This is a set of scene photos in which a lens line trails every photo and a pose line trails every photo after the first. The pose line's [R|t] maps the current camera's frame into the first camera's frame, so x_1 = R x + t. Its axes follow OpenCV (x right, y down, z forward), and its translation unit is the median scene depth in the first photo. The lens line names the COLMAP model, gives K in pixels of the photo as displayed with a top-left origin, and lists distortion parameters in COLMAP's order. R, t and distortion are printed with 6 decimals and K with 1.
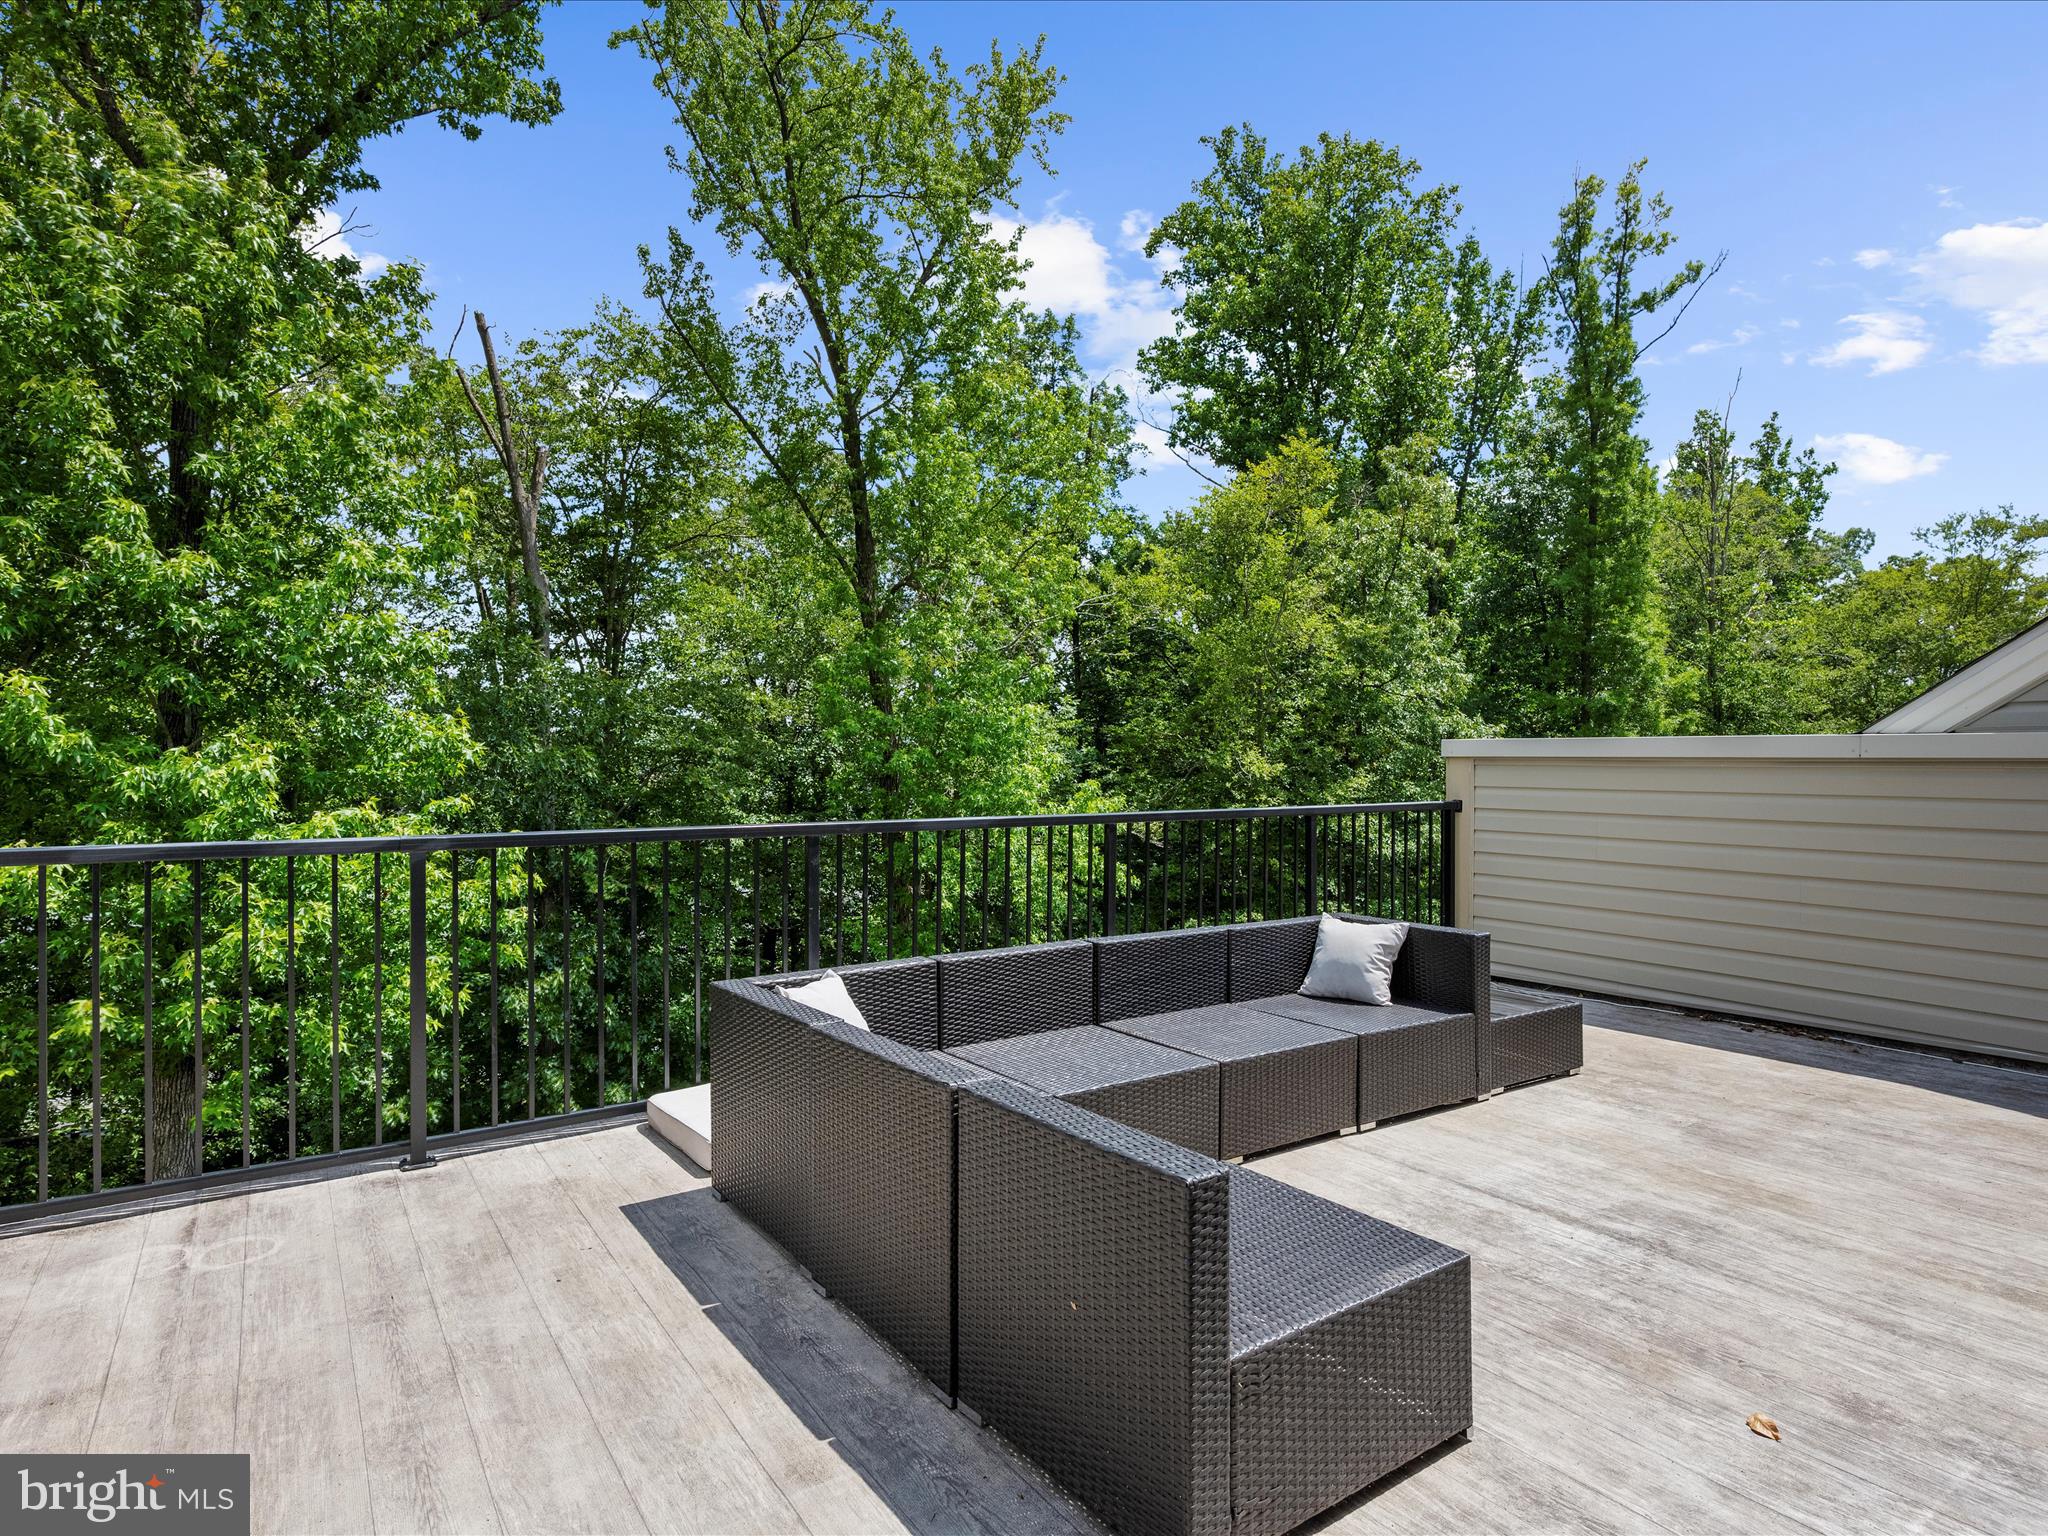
lens RADIAL K [[1131.2, 0, 1017.6], [0, 1131.2, 761.6], [0, 0, 1]] dist [0.004089, -0.000629]
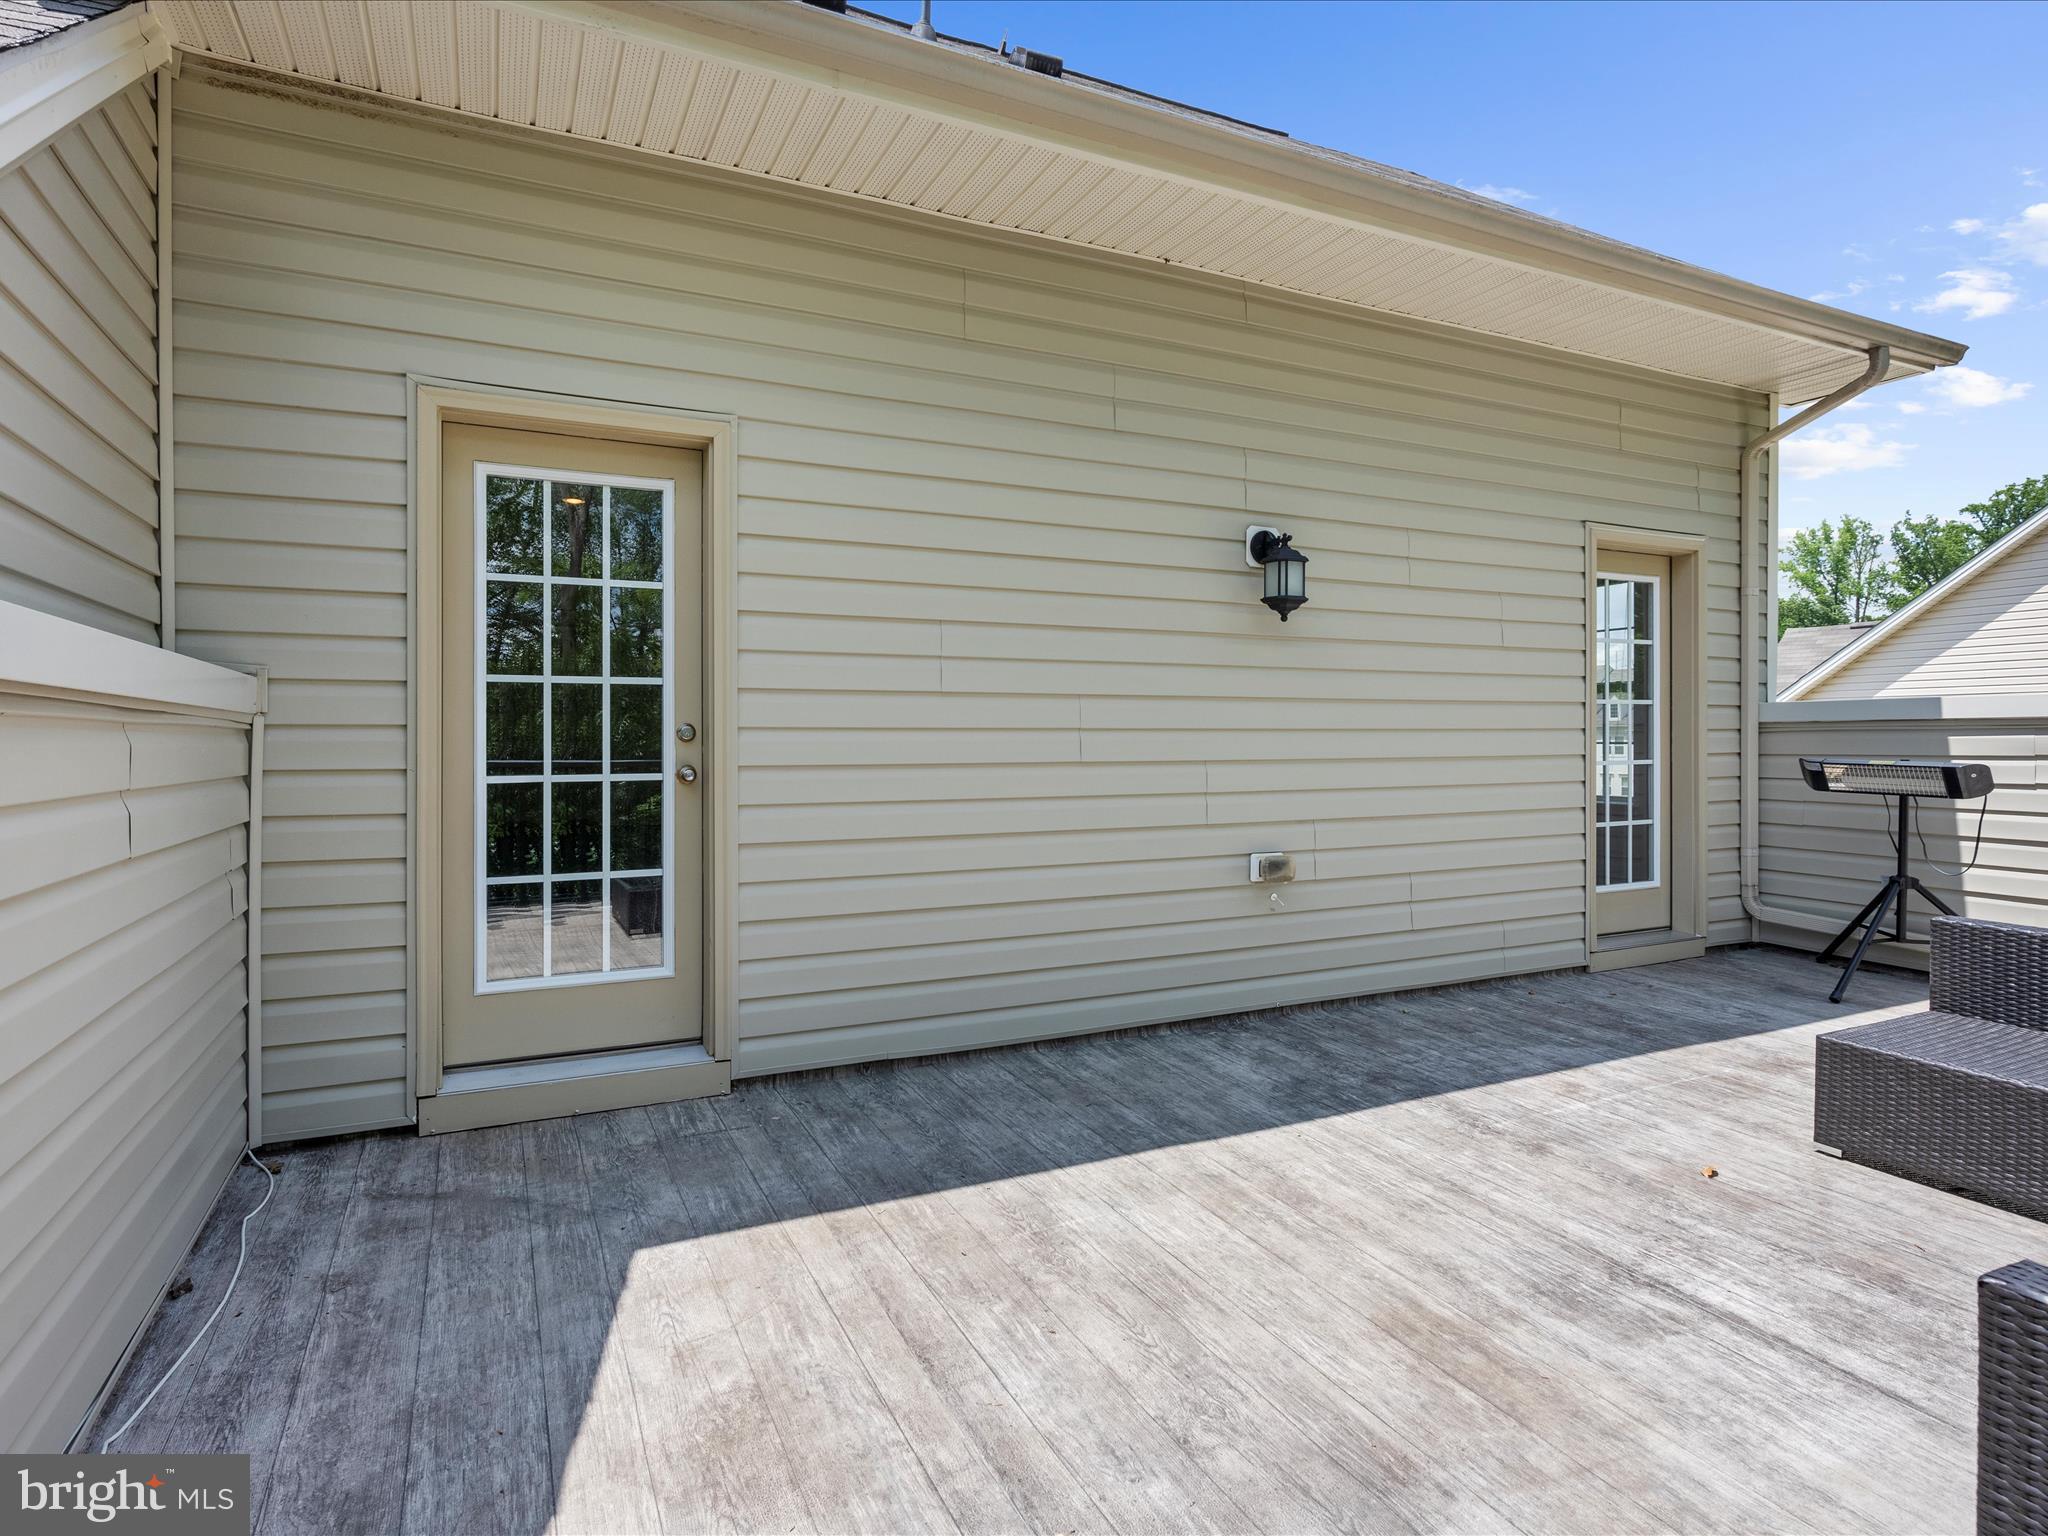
lens RADIAL K [[1131.2, 0, 1017.6], [0, 1131.2, 761.6], [0, 0, 1]] dist [0.004089, -0.000629]
pose [[-0.989762, -0.003359, 0.142691, 0.867896], [-0.000620, 0.999815, 0.019232, 0.021882], [-0.142729, 0.018947, -0.989580, 1.845182]]
